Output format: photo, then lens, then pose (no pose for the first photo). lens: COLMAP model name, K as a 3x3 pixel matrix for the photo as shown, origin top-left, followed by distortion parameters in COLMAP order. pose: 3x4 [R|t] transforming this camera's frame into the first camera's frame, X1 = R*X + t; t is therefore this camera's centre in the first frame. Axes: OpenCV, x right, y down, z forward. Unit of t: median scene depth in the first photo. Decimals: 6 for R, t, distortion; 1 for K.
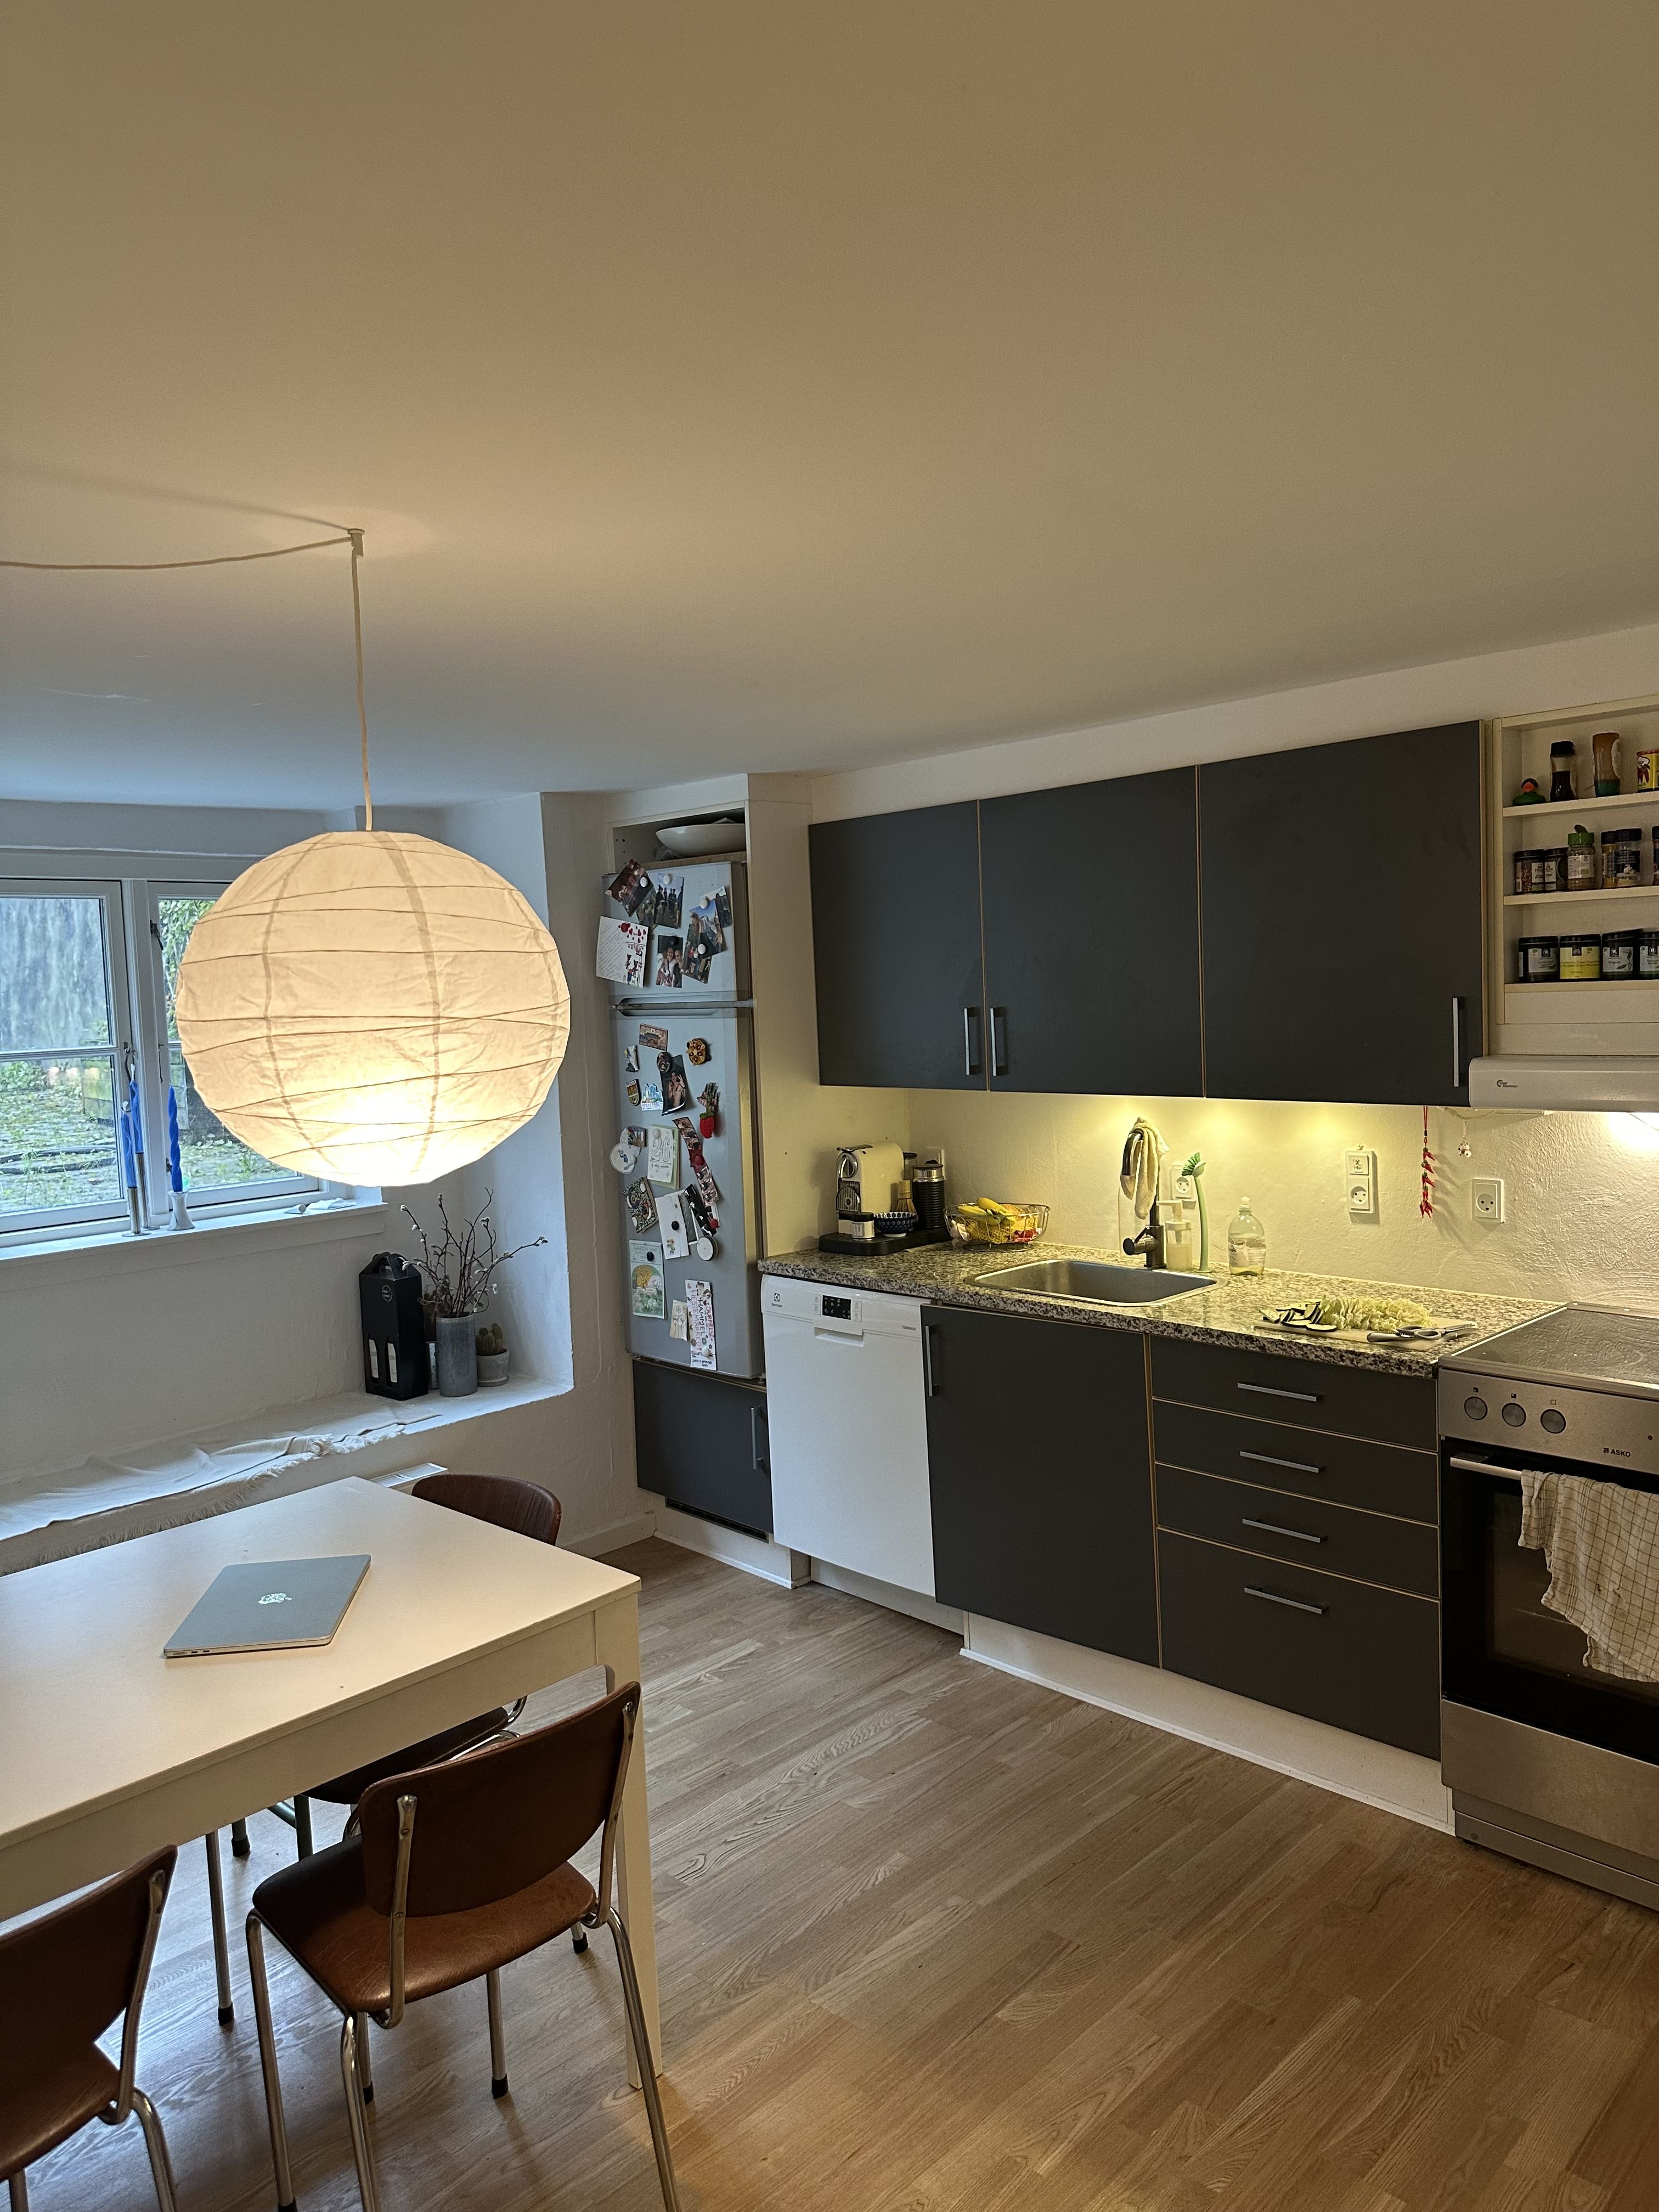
lens RADIAL K [[1539.7, 0, 824.7], [0, 1539.7, 1105.4], [0, 0, 1]] dist [-0.006205, -0.001715]
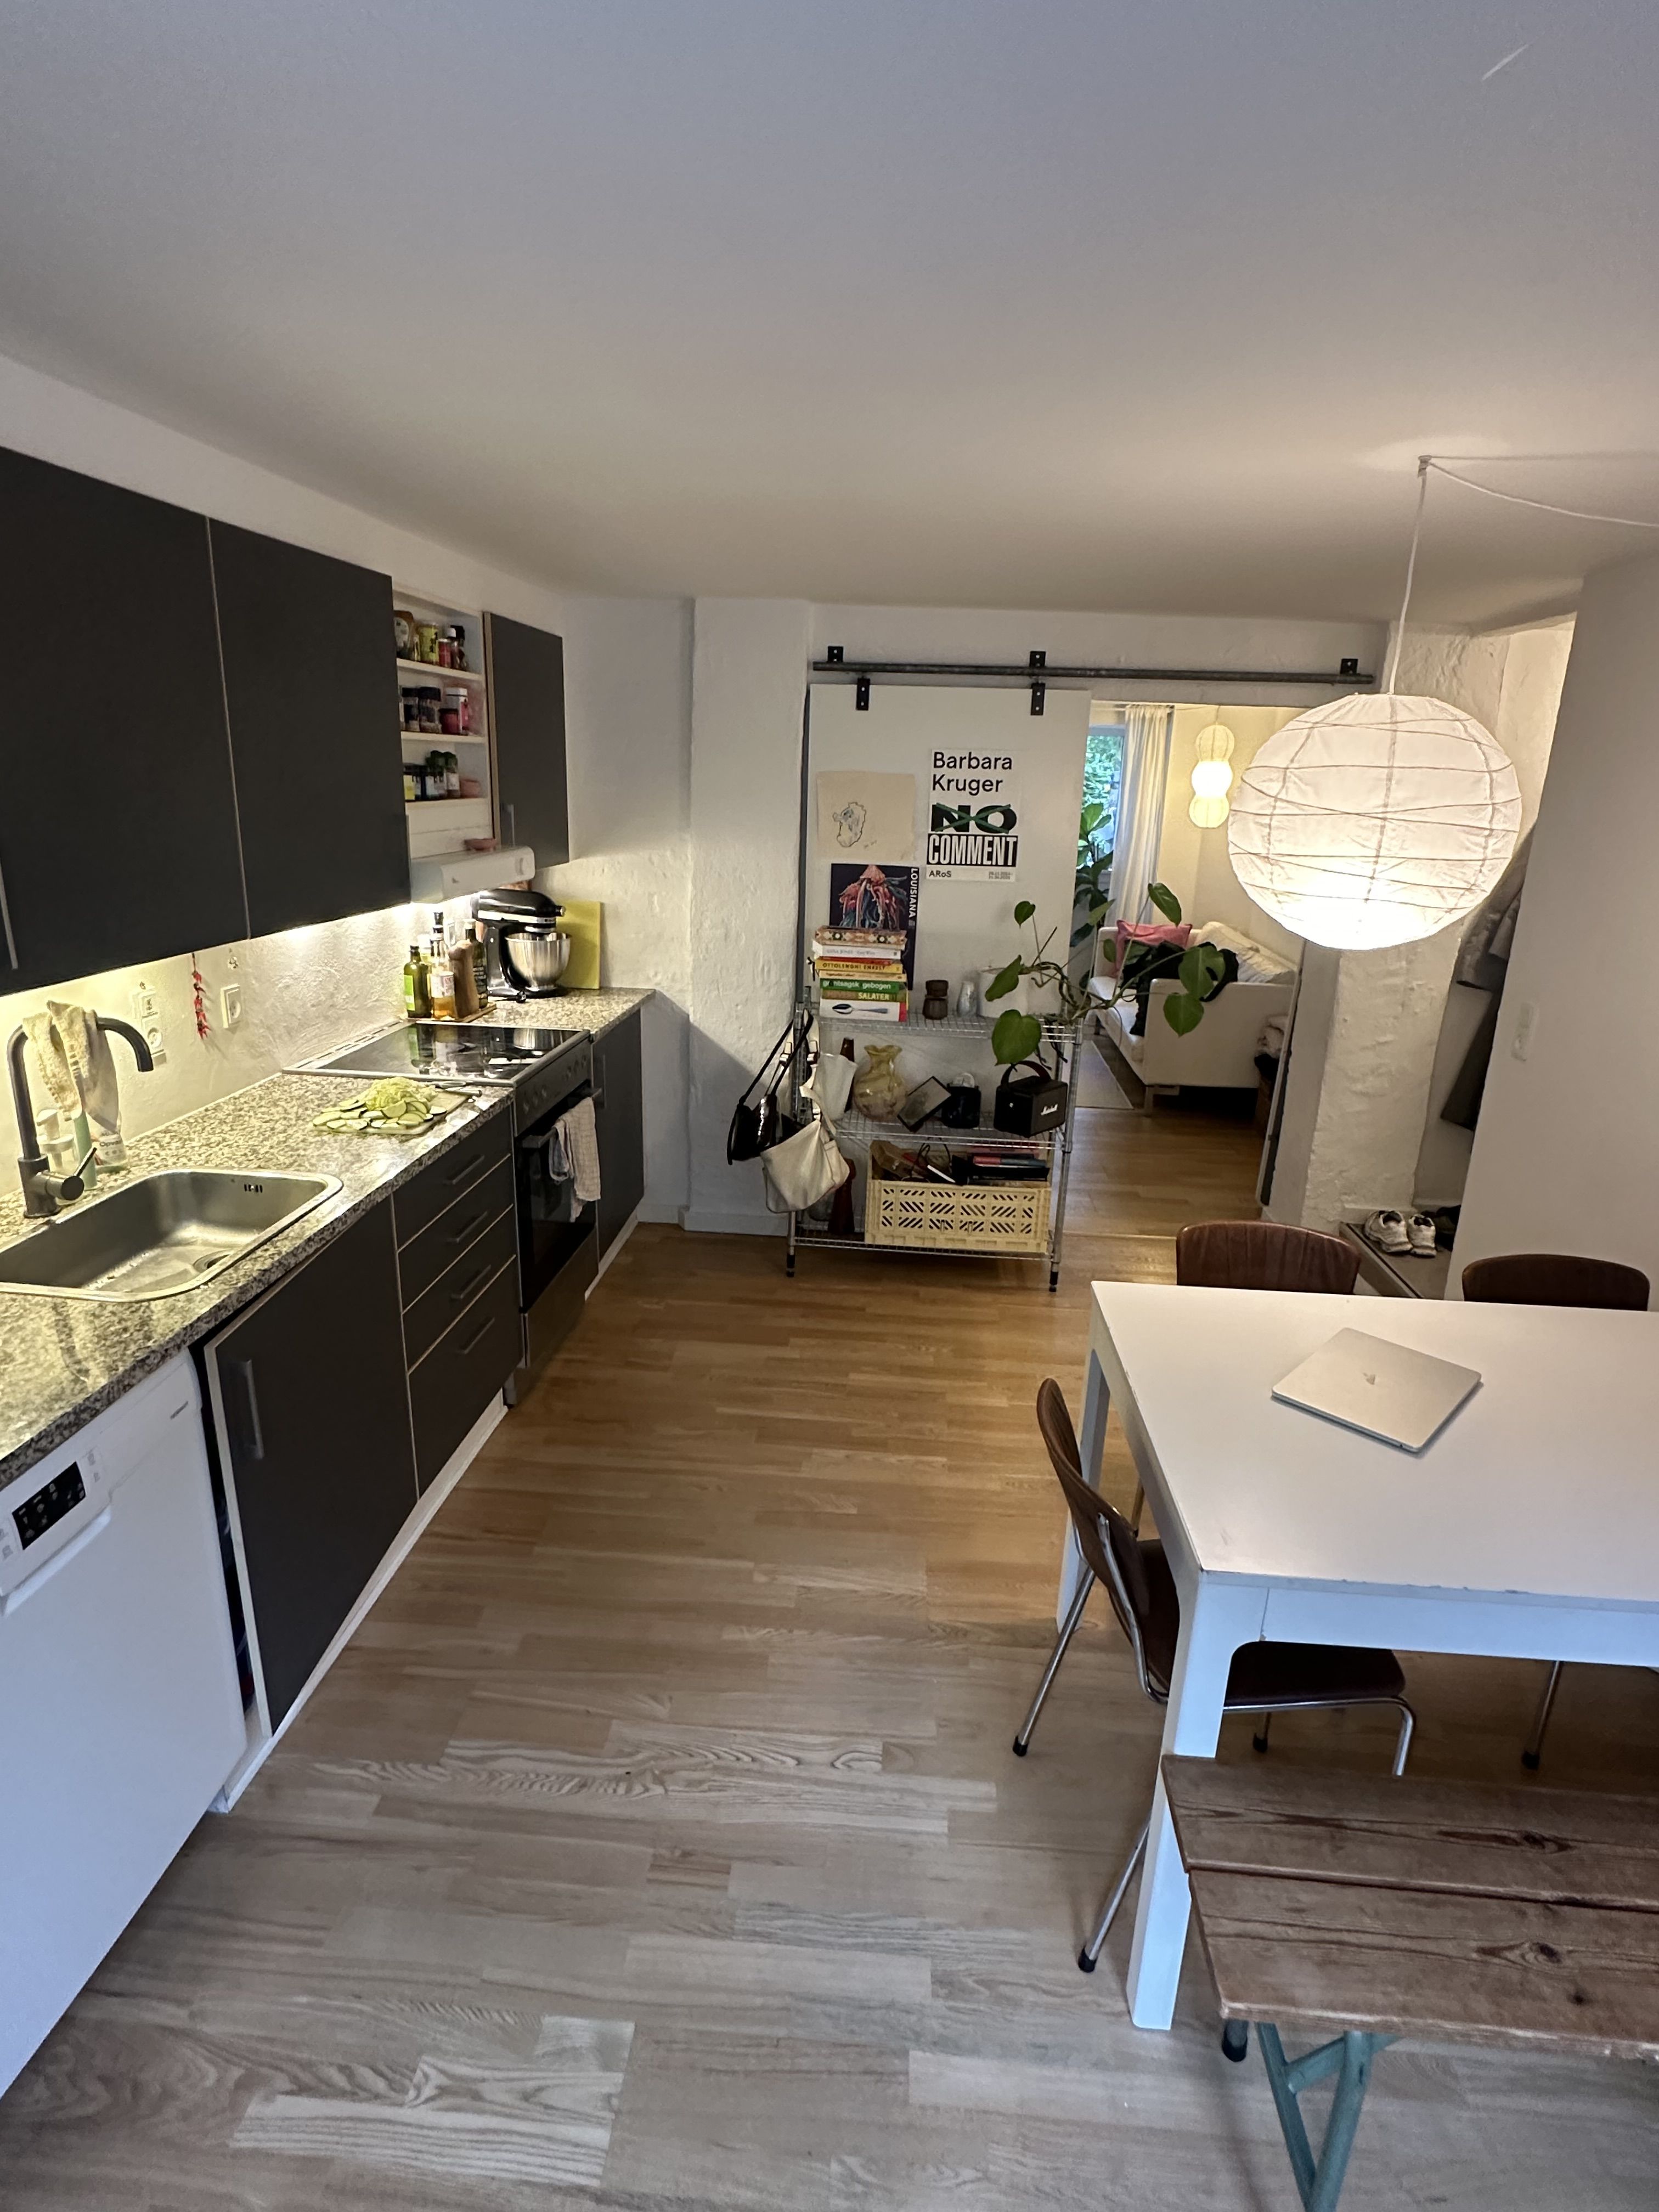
lens RADIAL K [[1140.1, 0, 829.1], [0, 1140.1, 1106.1], [0, 0, 1]] dist [0.002954, 0.000572]
pose [[-0.645594, -0.200954, 0.736768, -0.458697], [0.051967, 0.950962, 0.304911, -0.096621], [-0.761911, 0.235136, -0.603492, 1.190098]]
